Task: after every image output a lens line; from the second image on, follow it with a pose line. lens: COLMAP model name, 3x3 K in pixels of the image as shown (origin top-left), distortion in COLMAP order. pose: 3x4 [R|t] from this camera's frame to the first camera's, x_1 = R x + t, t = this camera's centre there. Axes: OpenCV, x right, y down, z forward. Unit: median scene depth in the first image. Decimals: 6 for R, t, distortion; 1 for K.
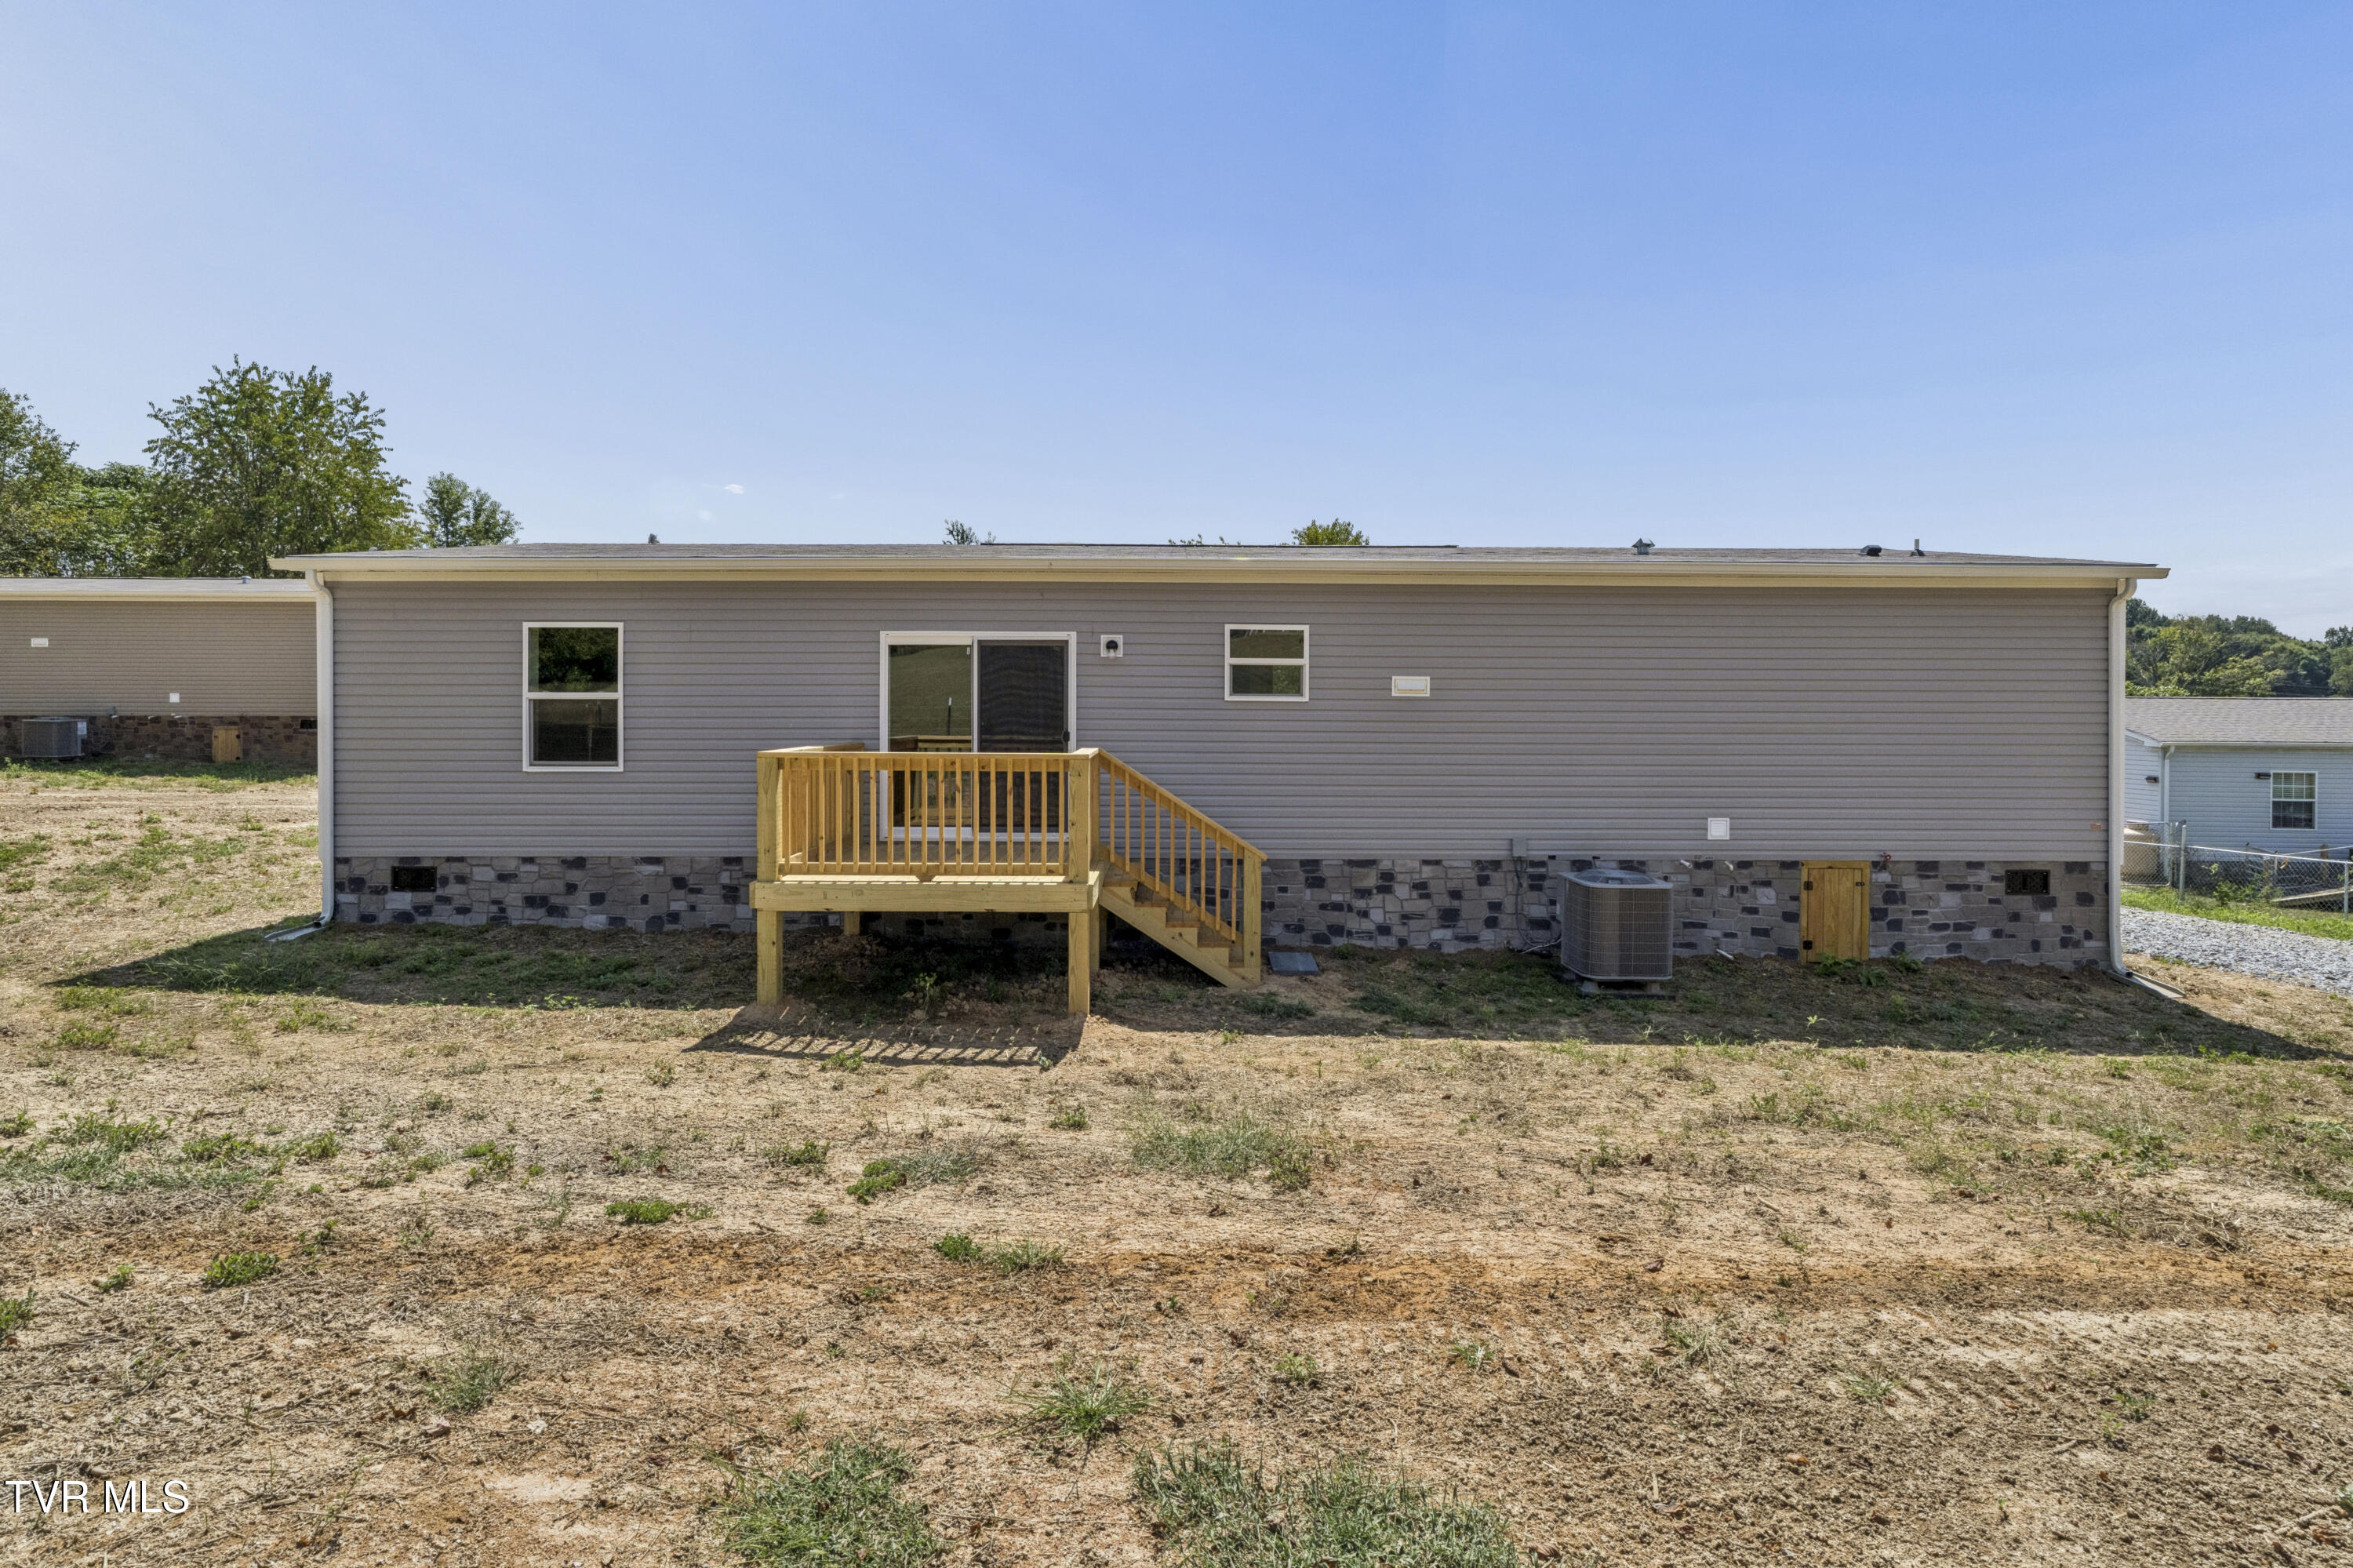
lens RADIAL K [[1152.1, 0, 1178.0], [0, 1152.1, 732.0], [0, 0, 1]] dist [-0.001163, 0.000044]
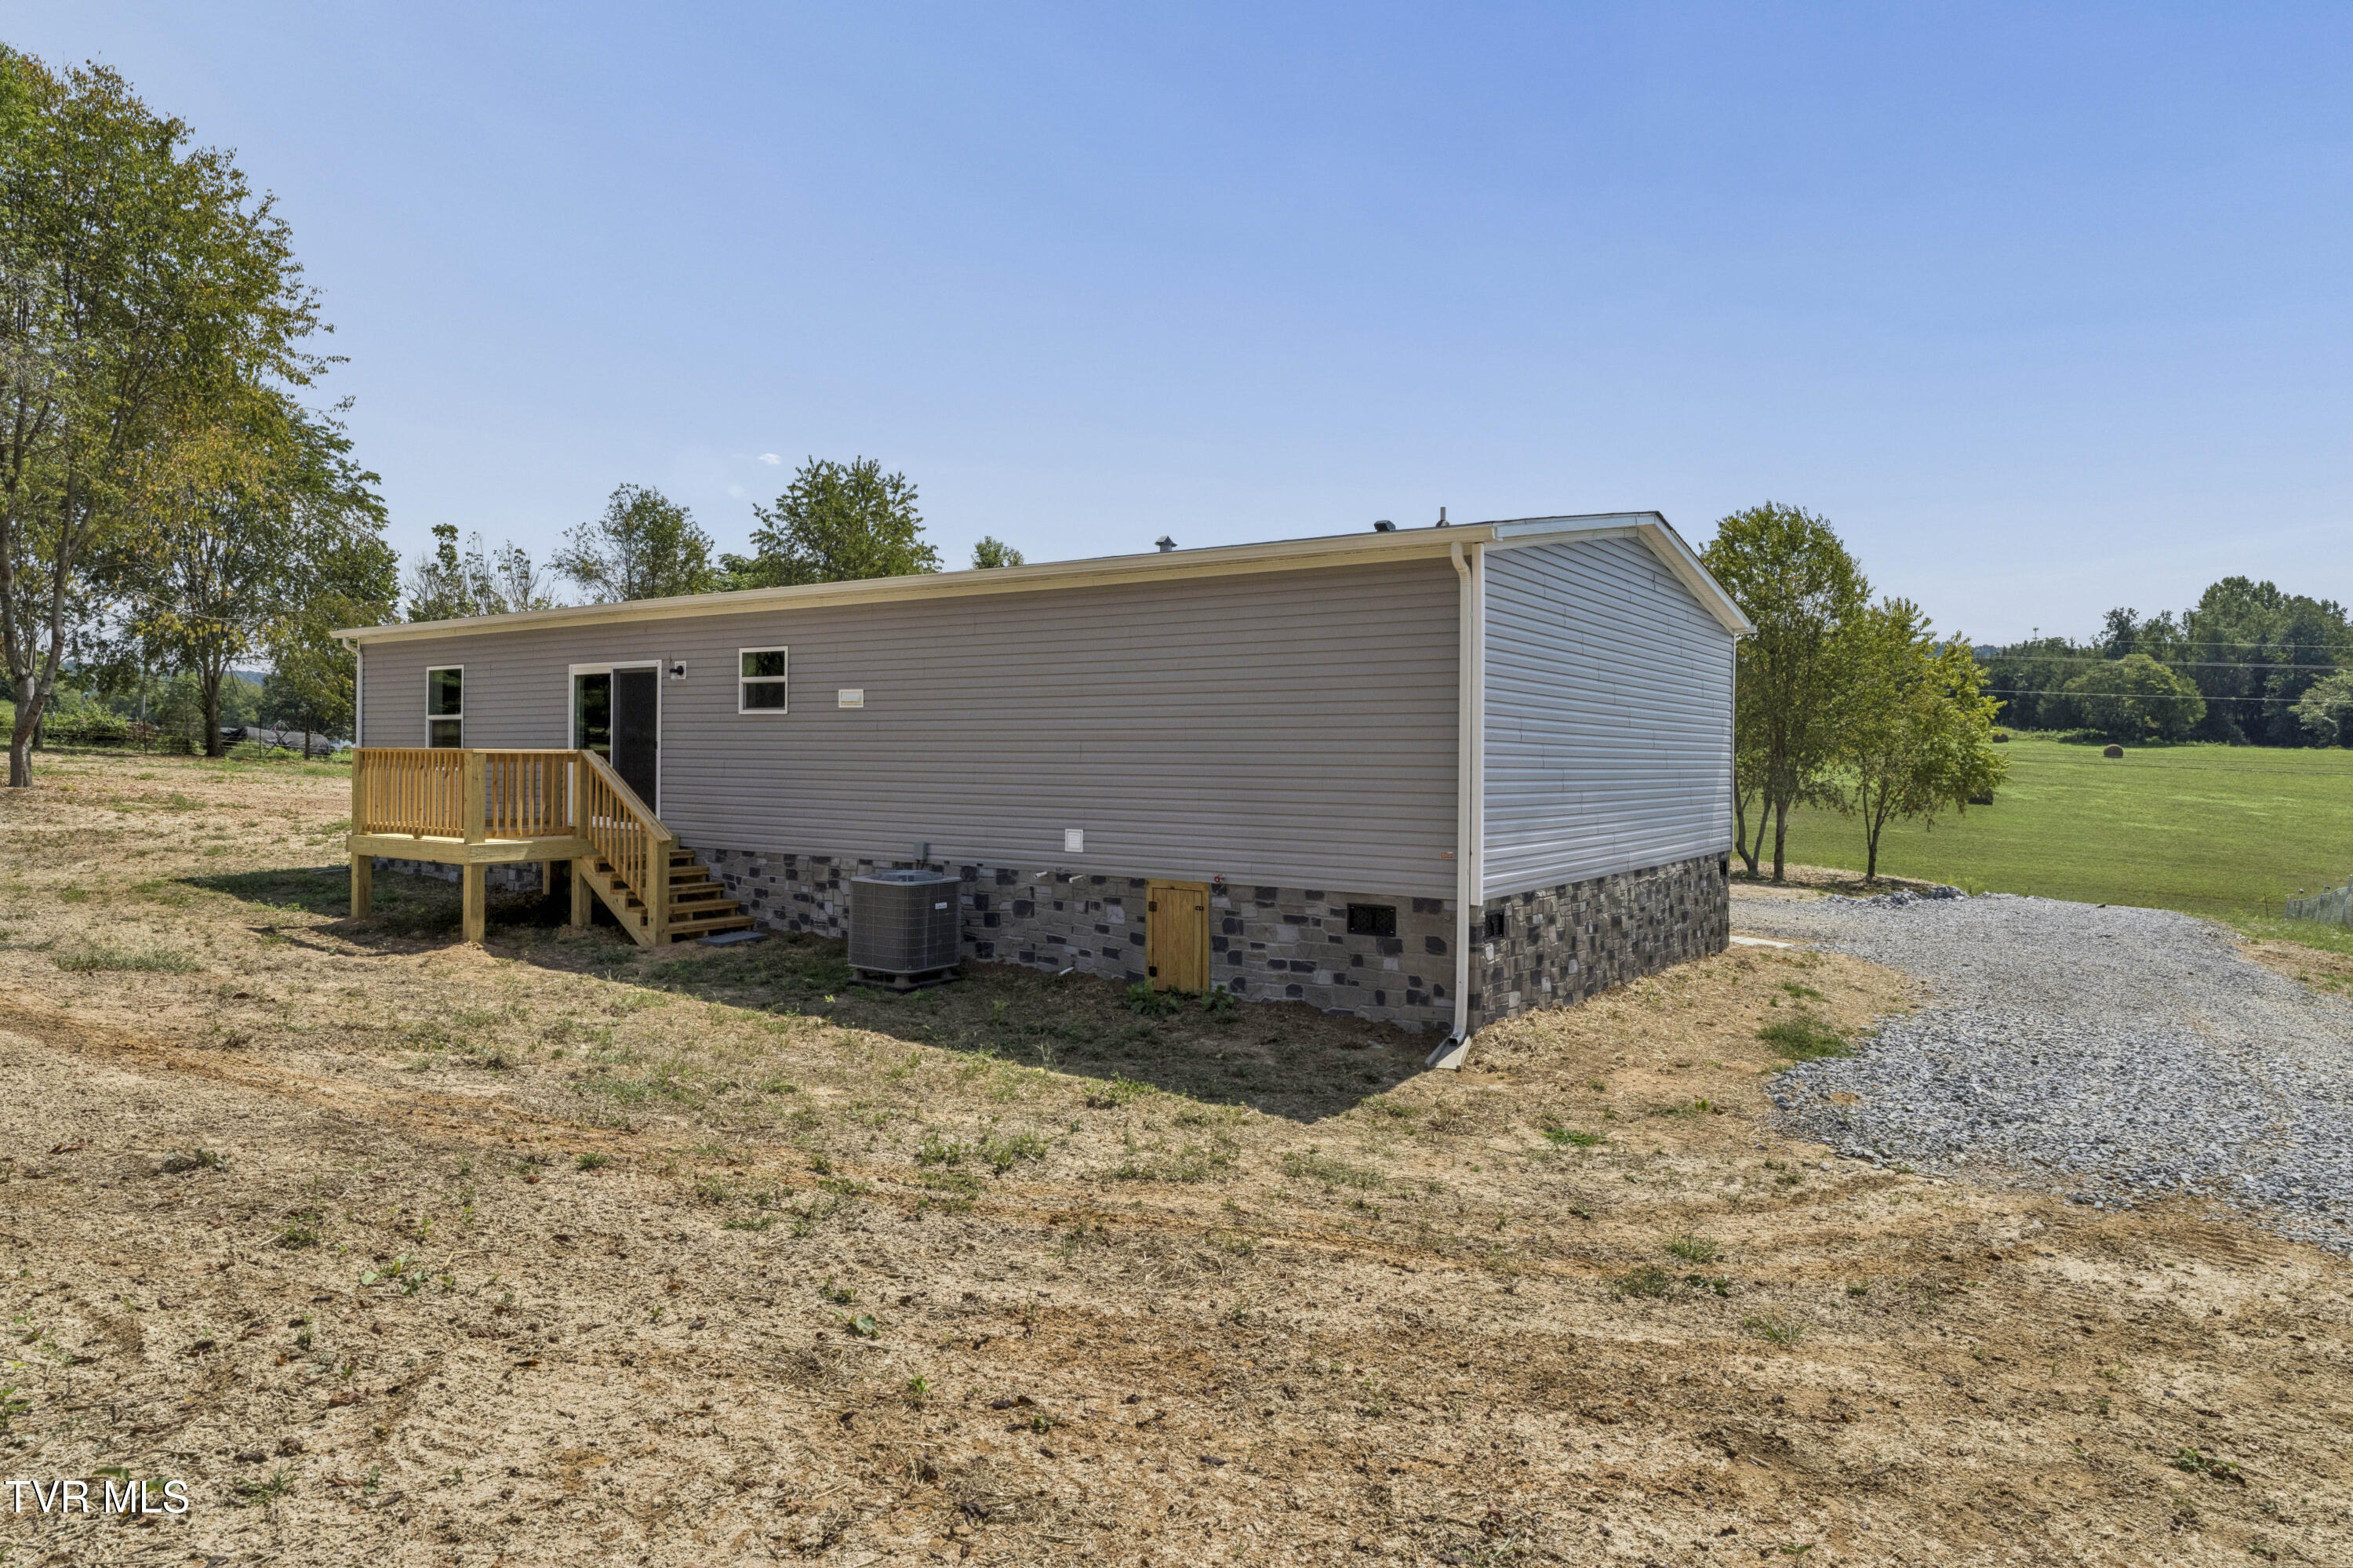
lens RADIAL K [[1406.6, 0, 1203.0], [0, 1406.6, 750.5], [0, 0, 1]] dist [-0.003731, 0.000986]
pose [[0.823238, 0.000354, -0.567696, 1.221966], [-0.016892, 0.999572, -0.023872, 0.035283], [0.567445, 0.029242, 0.822892, 0.095618]]
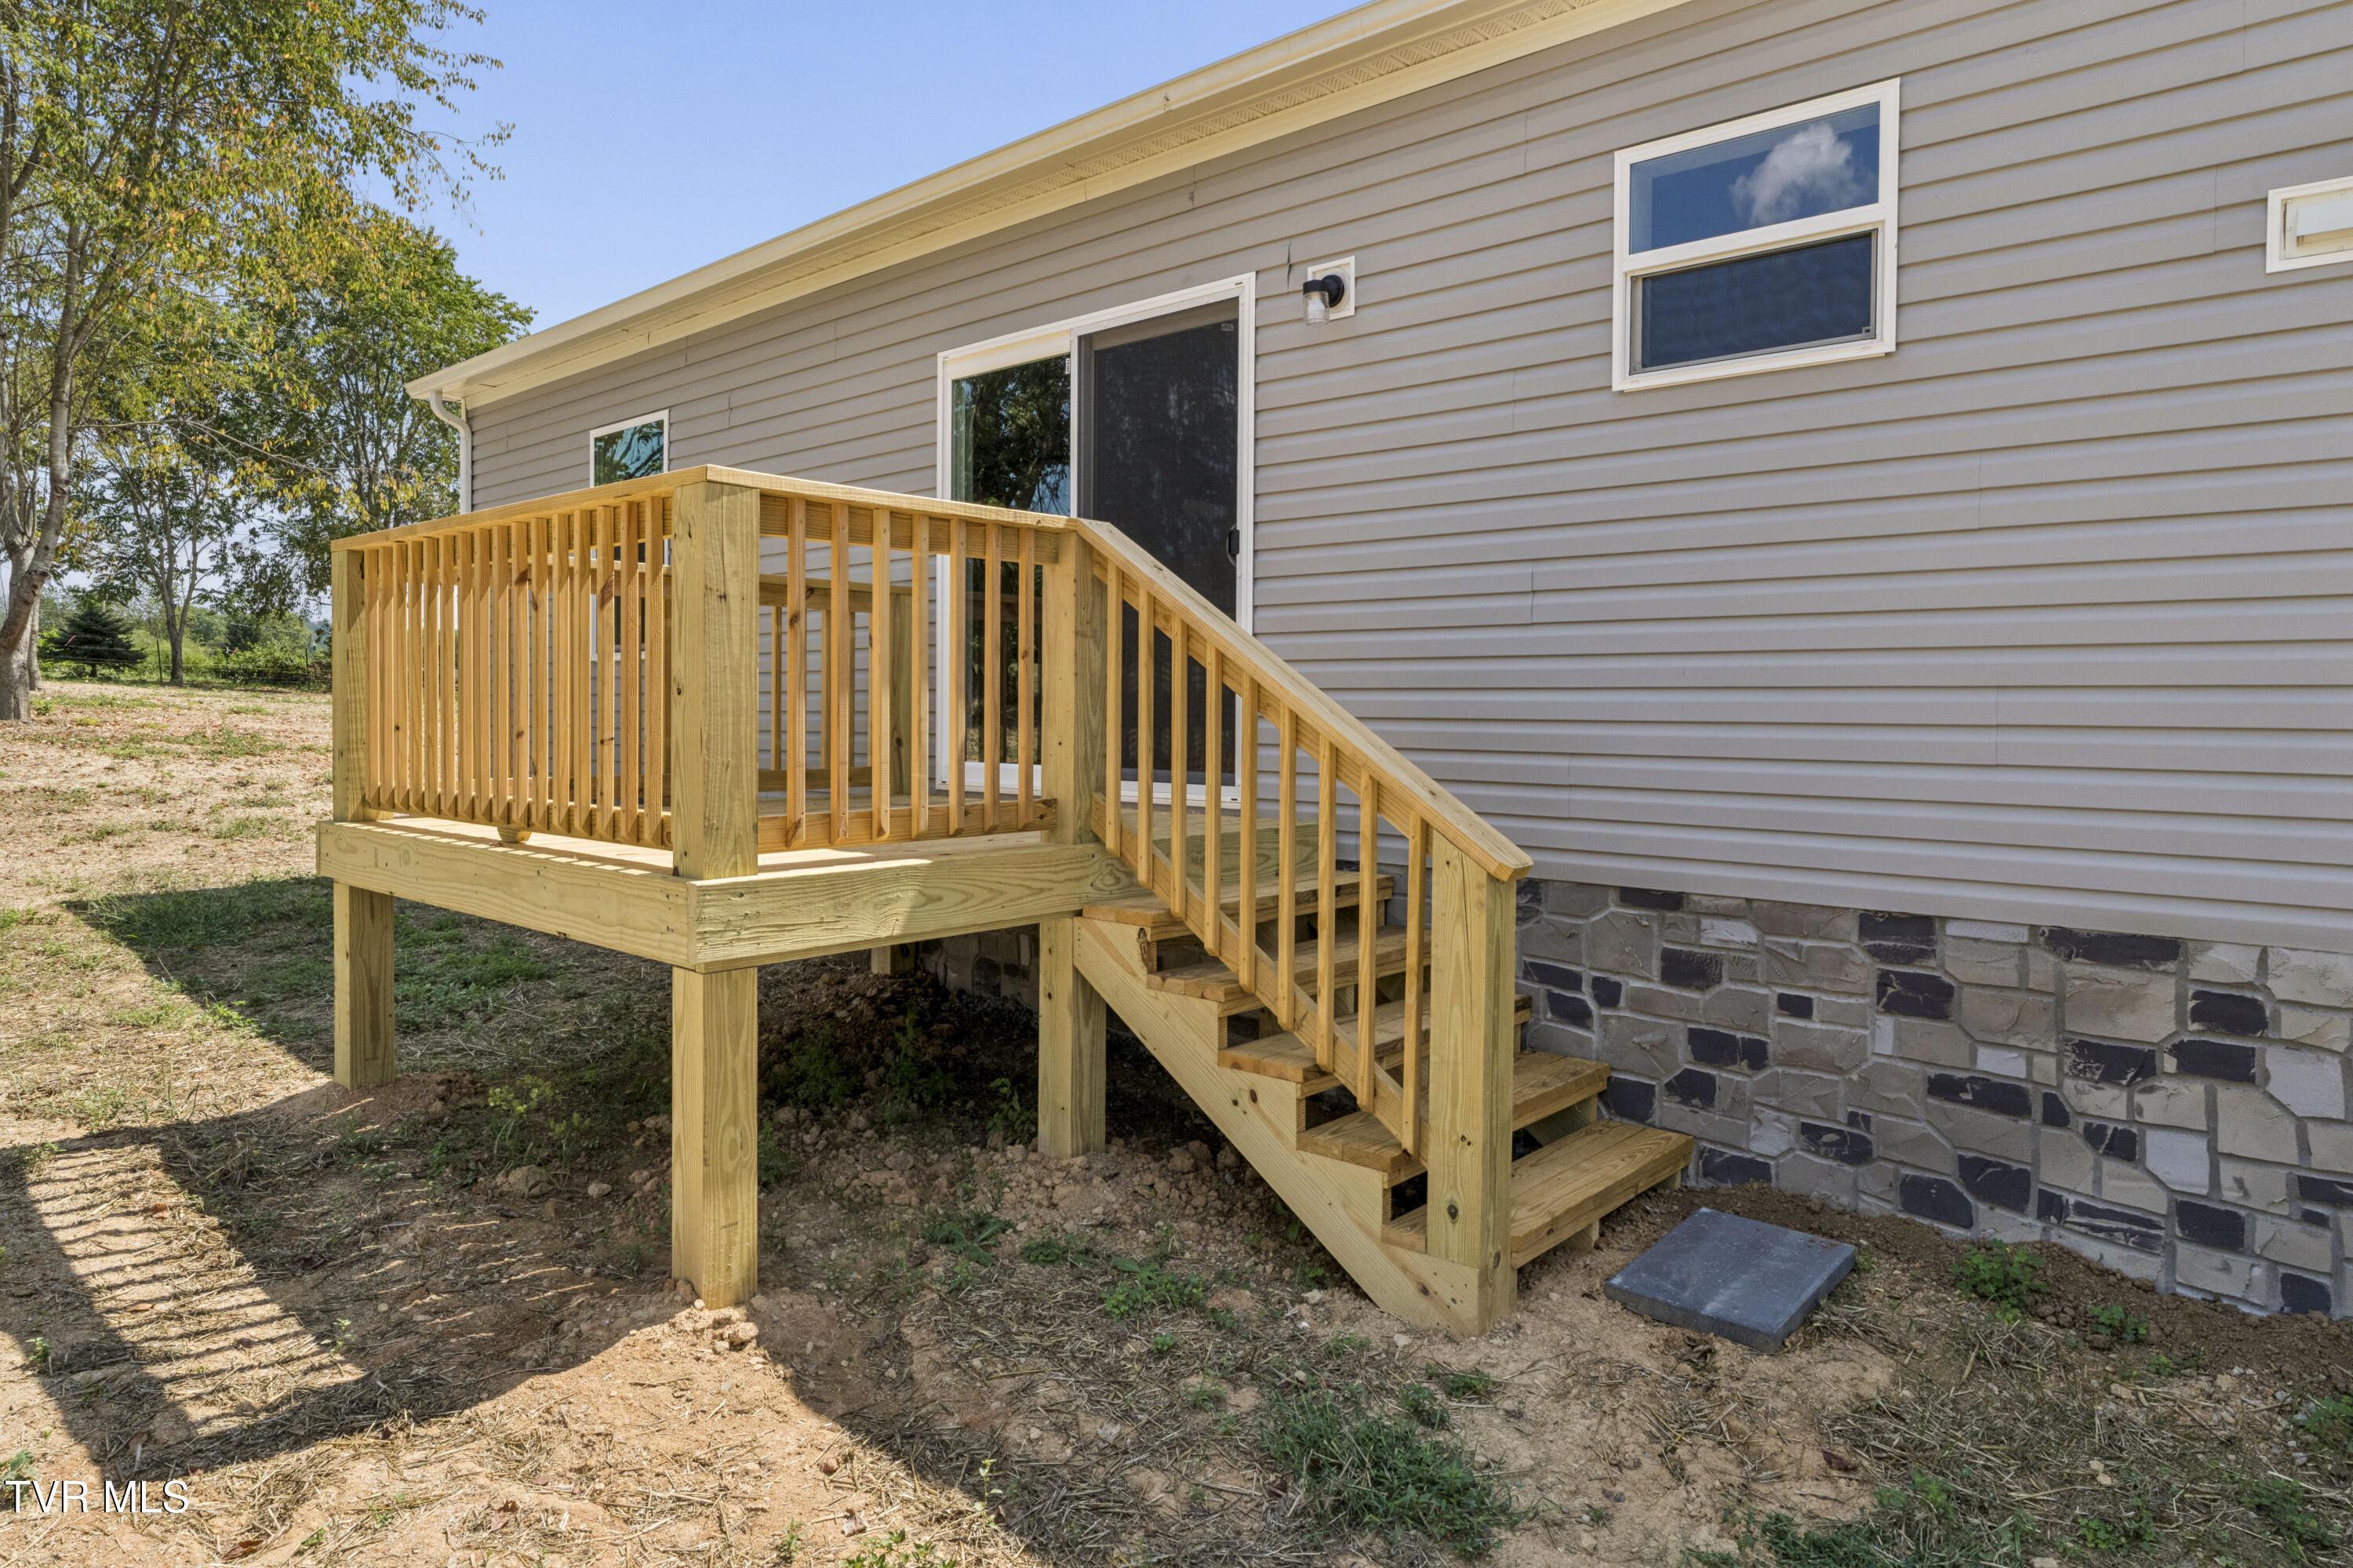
lens RADIAL K [[1406.6, 0, 1203.0], [0, 1406.6, 750.5], [0, 0, 1]] dist [-0.003731, 0.000986]
pose [[0.746898, 0.019448, -0.664654, 0.215129], [-0.018419, 0.999794, 0.008556, 0.070512], [0.664683, 0.005852, 0.747102, 0.625369]]
